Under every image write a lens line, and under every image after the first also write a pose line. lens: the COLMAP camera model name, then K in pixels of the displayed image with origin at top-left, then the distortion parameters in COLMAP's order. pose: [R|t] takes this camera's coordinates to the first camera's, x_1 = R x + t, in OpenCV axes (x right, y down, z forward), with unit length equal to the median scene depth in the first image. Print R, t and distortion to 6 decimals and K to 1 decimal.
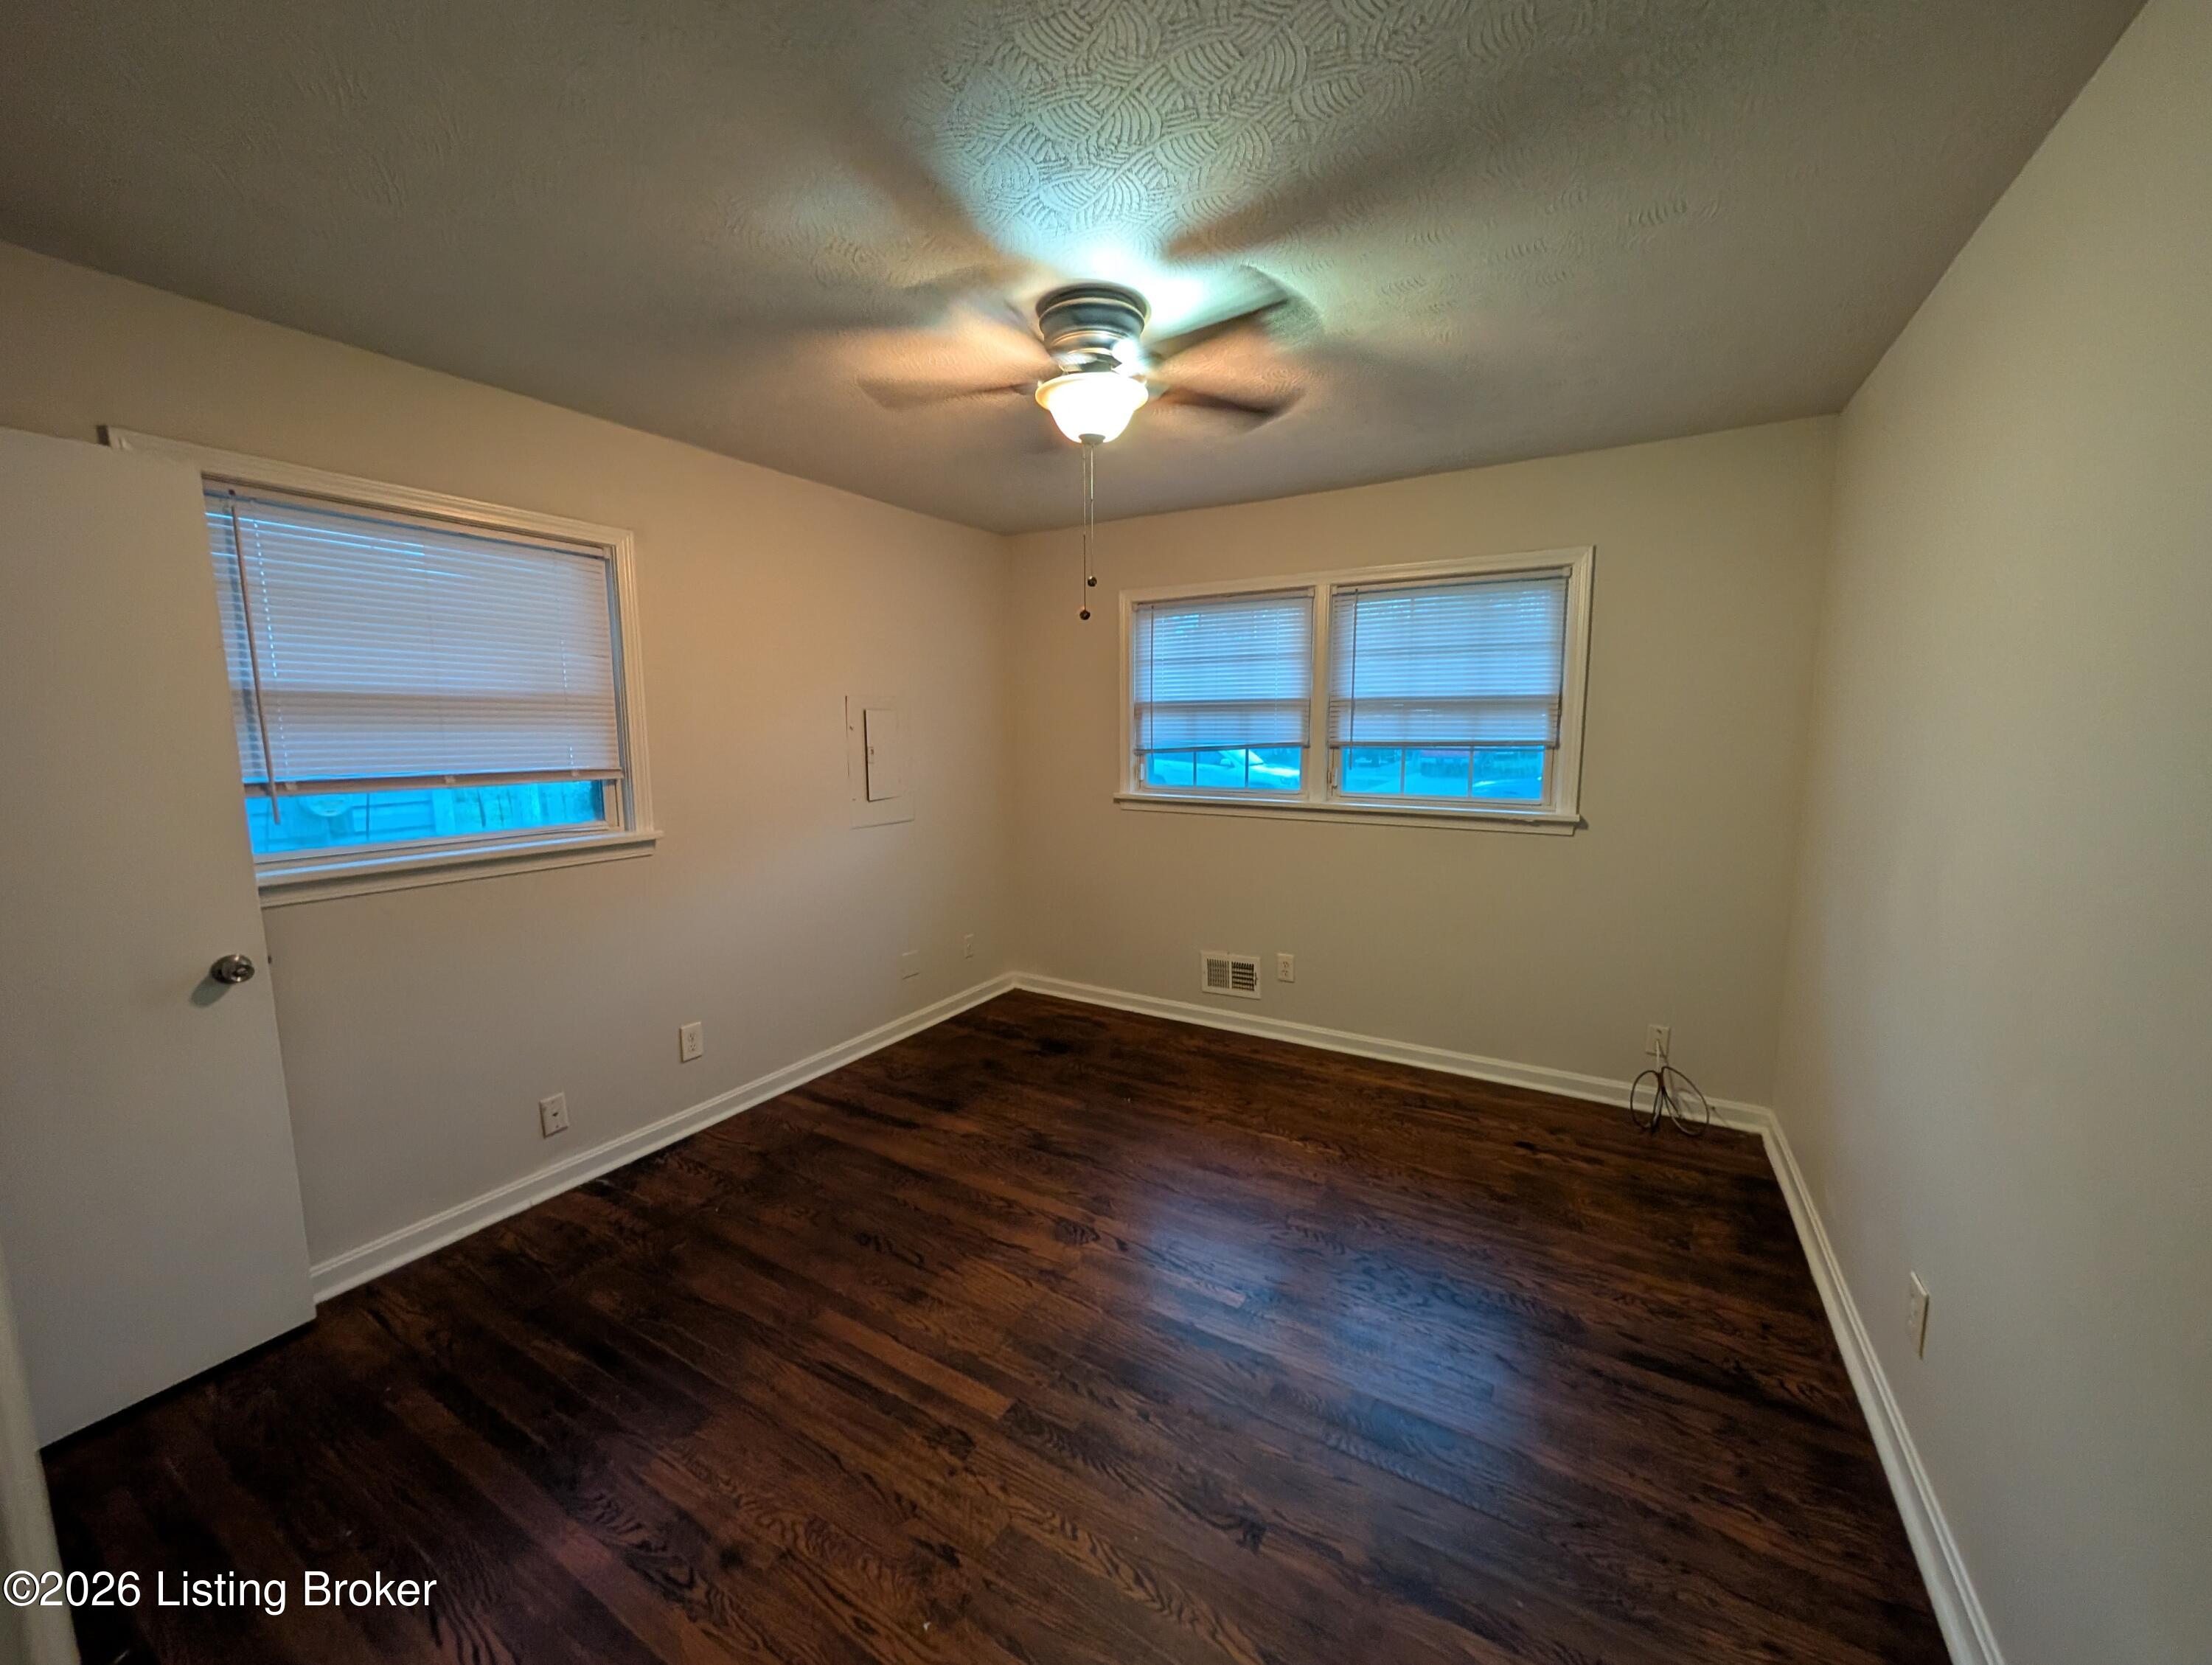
lens RADIAL K [[804.3, 0, 1119.0], [0, 804.3, 823.1], [0, 0, 1]] dist [0.004599, -0.000138]
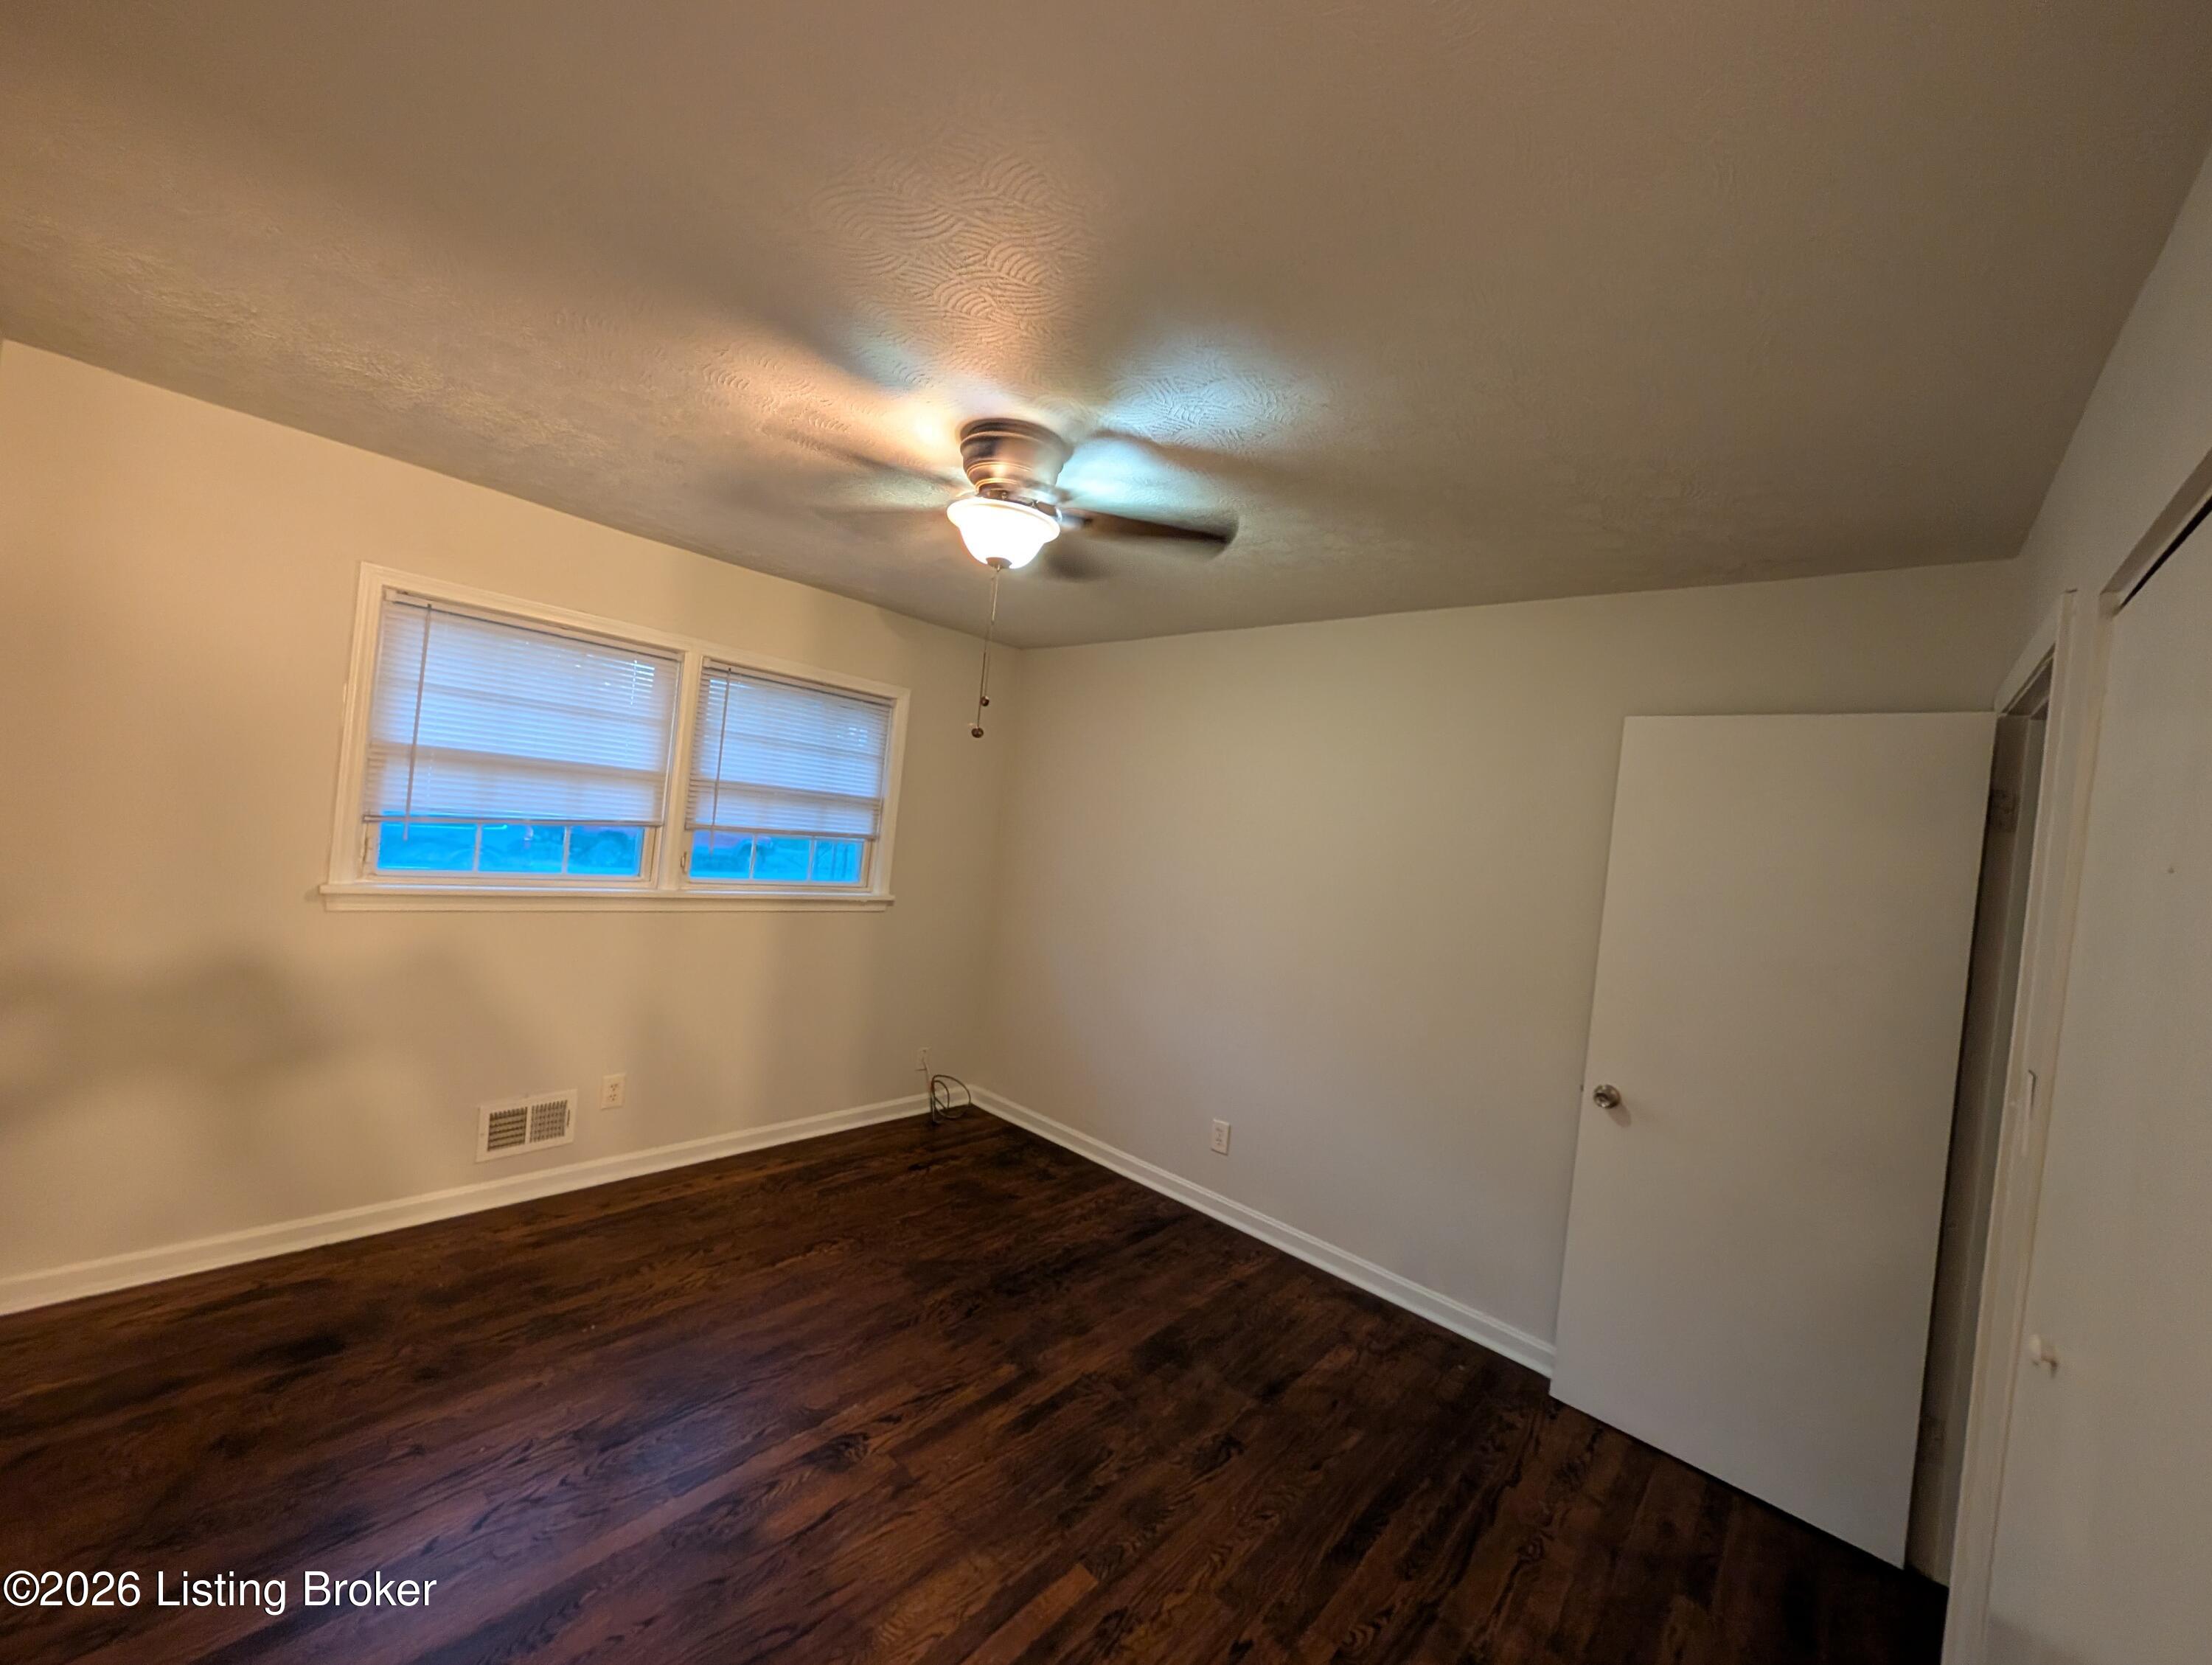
lens RADIAL K [[778.1, 0, 1102.9], [0, 778.1, 827.9], [0, 0, 1]] dist [-0.000122, 0.000027]
pose [[0.258251, 0.035731, 0.965417, -0.524869], [0.014560, 0.999058, -0.040870, -0.059750], [-0.965968, 0.024611, 0.257488, 0.356822]]
